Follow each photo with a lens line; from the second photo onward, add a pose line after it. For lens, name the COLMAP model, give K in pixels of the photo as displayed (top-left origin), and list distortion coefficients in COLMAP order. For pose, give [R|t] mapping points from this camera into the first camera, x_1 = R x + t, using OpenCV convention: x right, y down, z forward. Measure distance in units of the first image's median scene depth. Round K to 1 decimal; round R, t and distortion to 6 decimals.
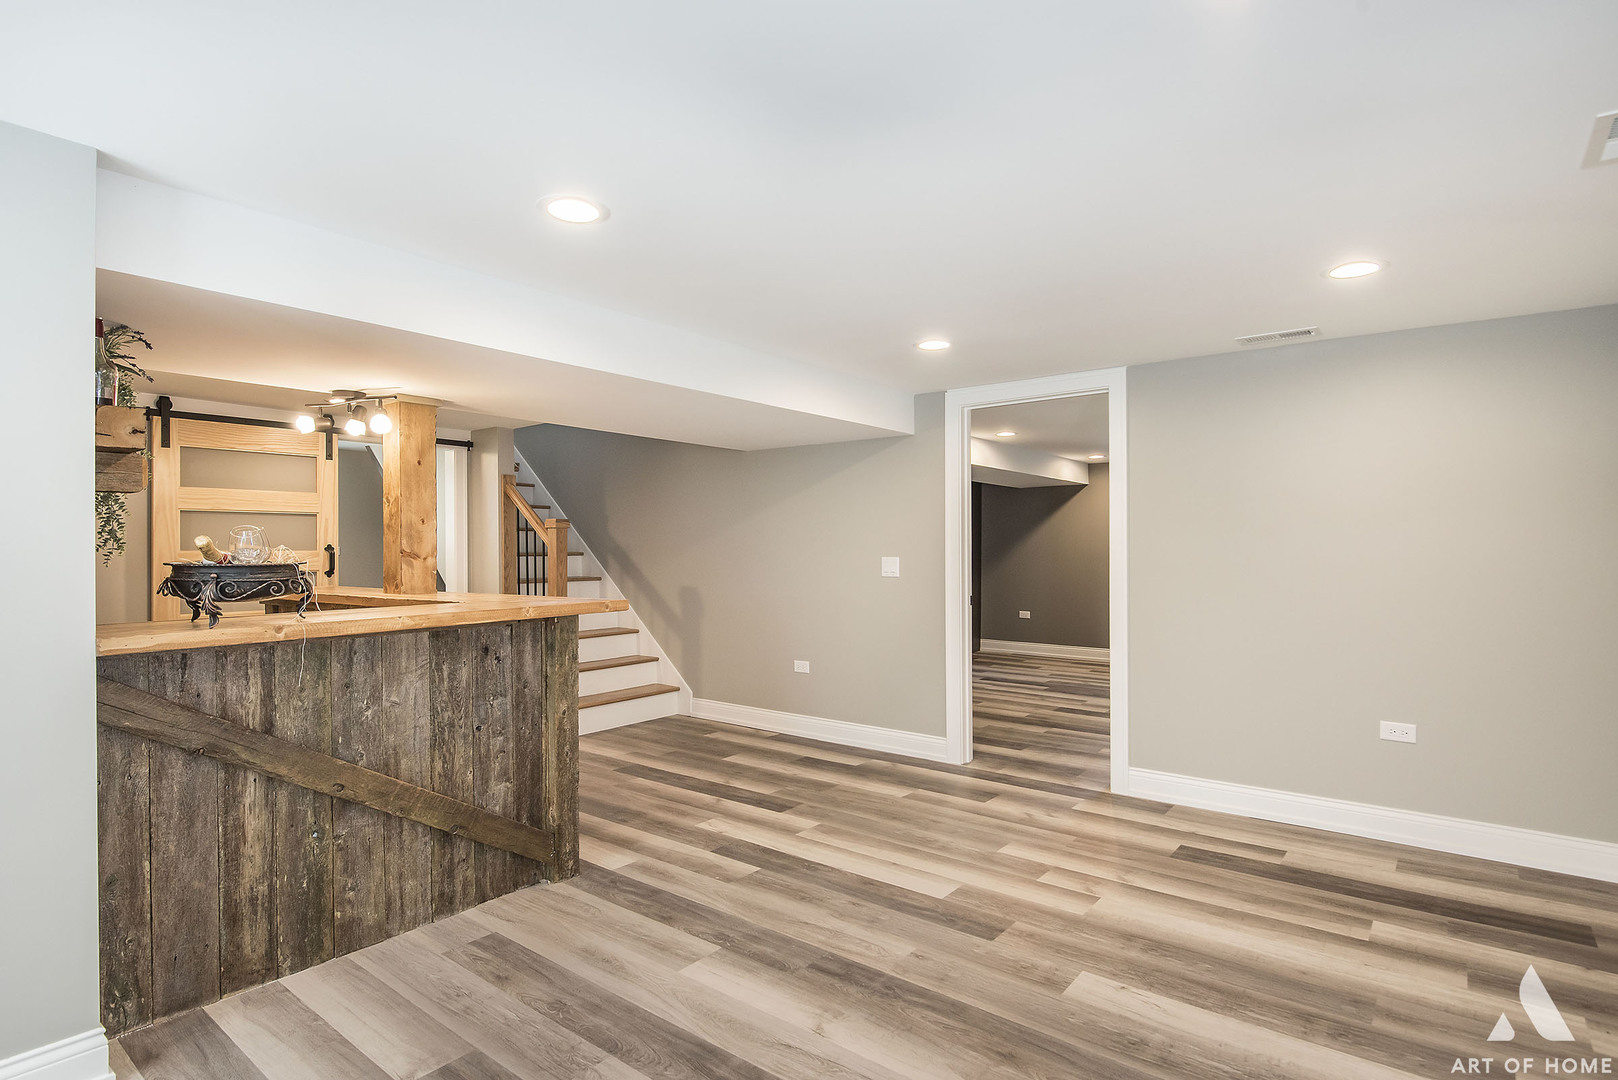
lens RADIAL K [[812.0, 0, 770.1], [0, 812.0, 548.3], [0, 0, 1]] dist [-0.000356, -0.001202]
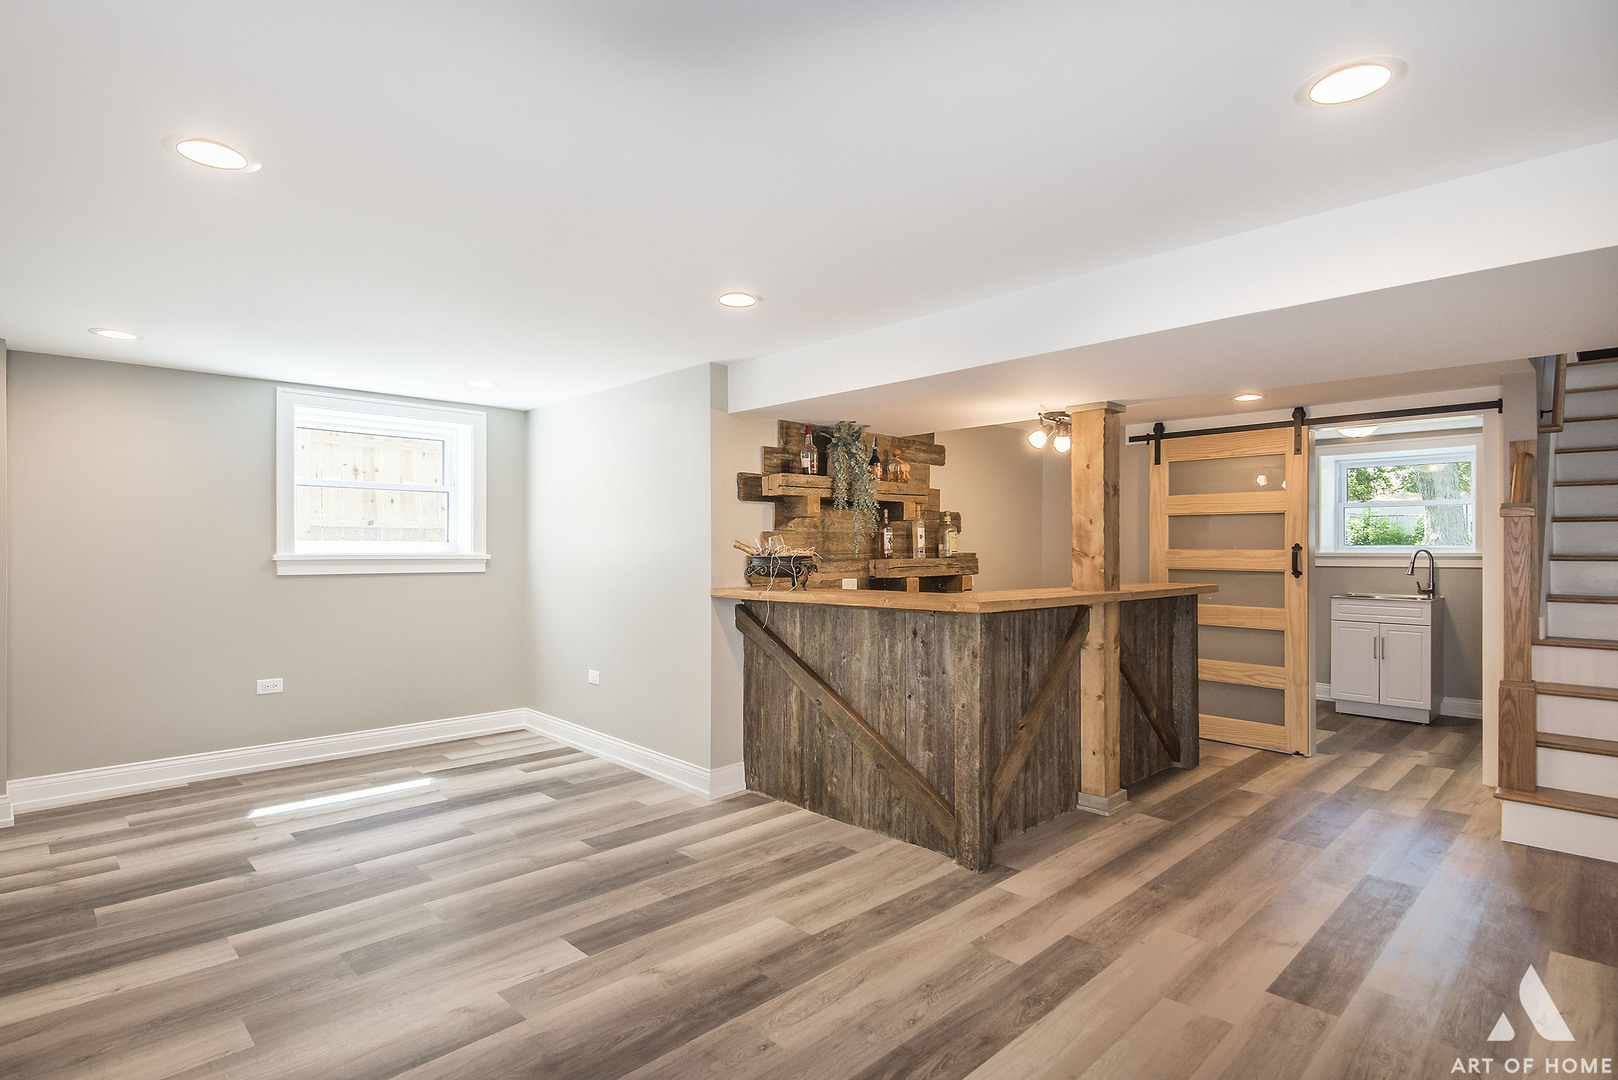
lens RADIAL K [[812.0, 0, 808.1], [0, 812.0, 546.6], [0, 0, 1]] dist [-0.000356, -0.001202]
pose [[-0.095598, 0.001420, -0.995419, 0.845278], [-0.002295, 0.999996, 0.001647, -0.002508], [0.995417, 0.002442, -0.095594, 0.955268]]
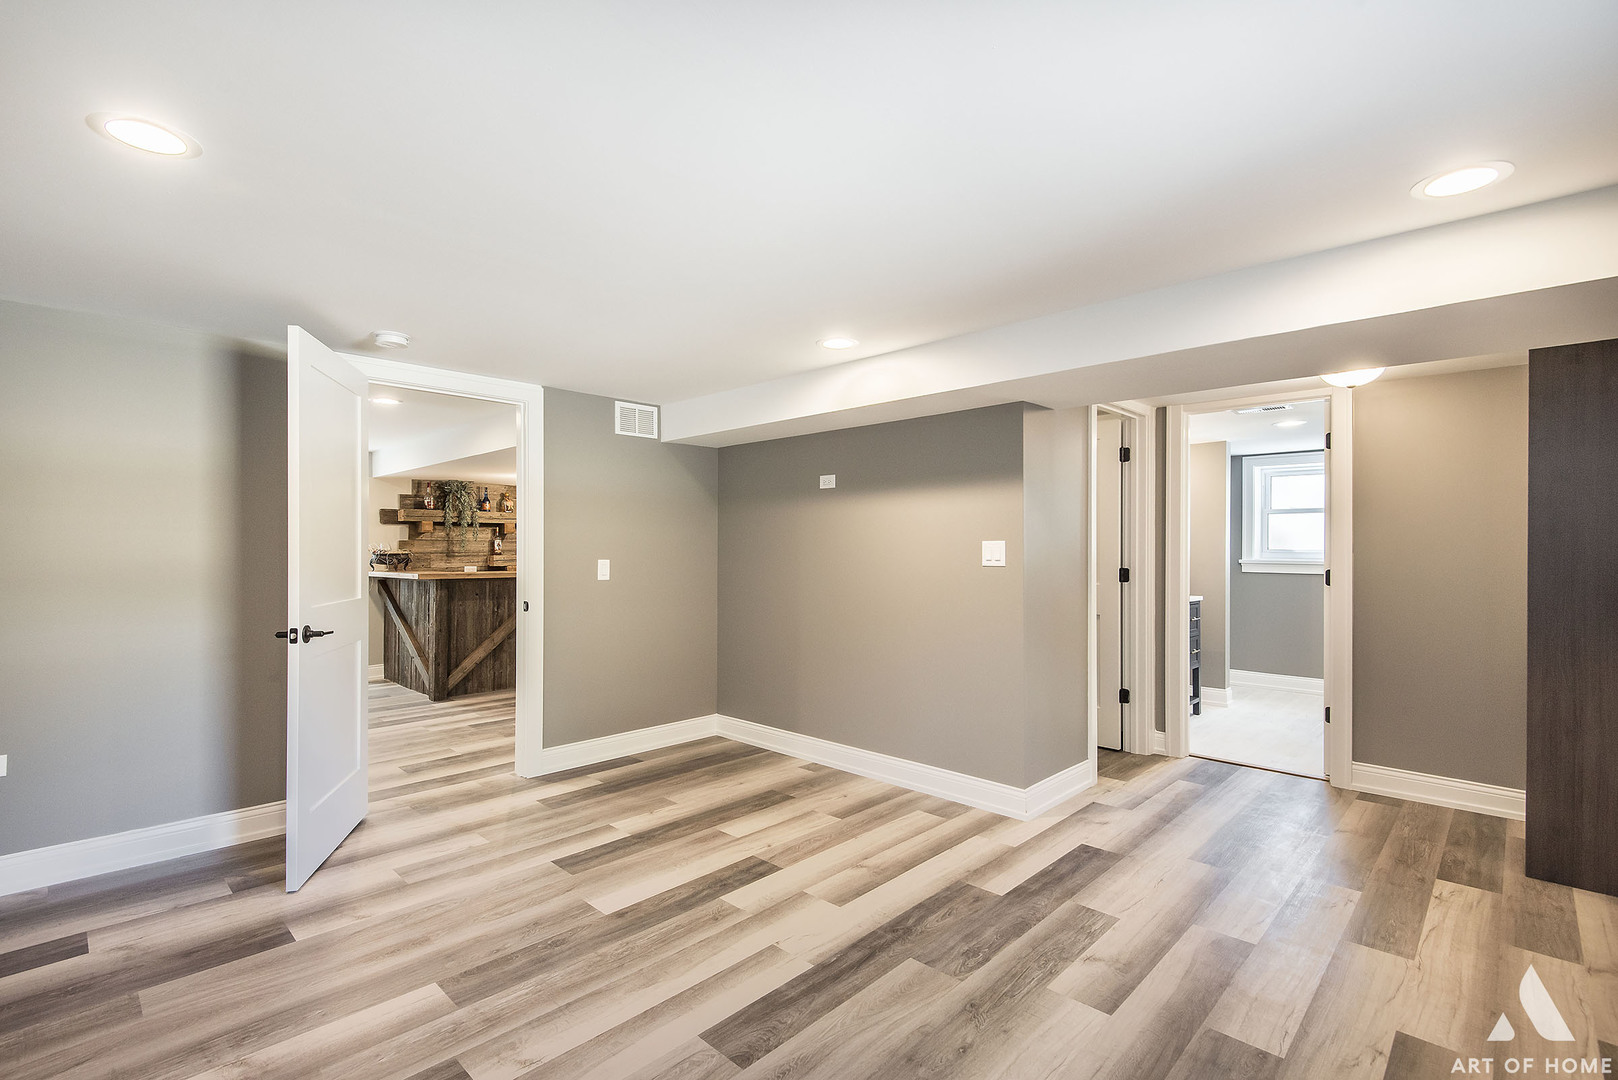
lens RADIAL K [[748.7, 0, 805.7], [0, 748.7, 542.3], [0, 0, 1]] dist [-0.002413, -0.000762]
pose [[-0.071205, -0.002967, -0.997457, 1.882476], [0.004078, 0.999986, -0.003265, -0.009027], [0.997453, -0.004300, -0.071192, 2.406379]]
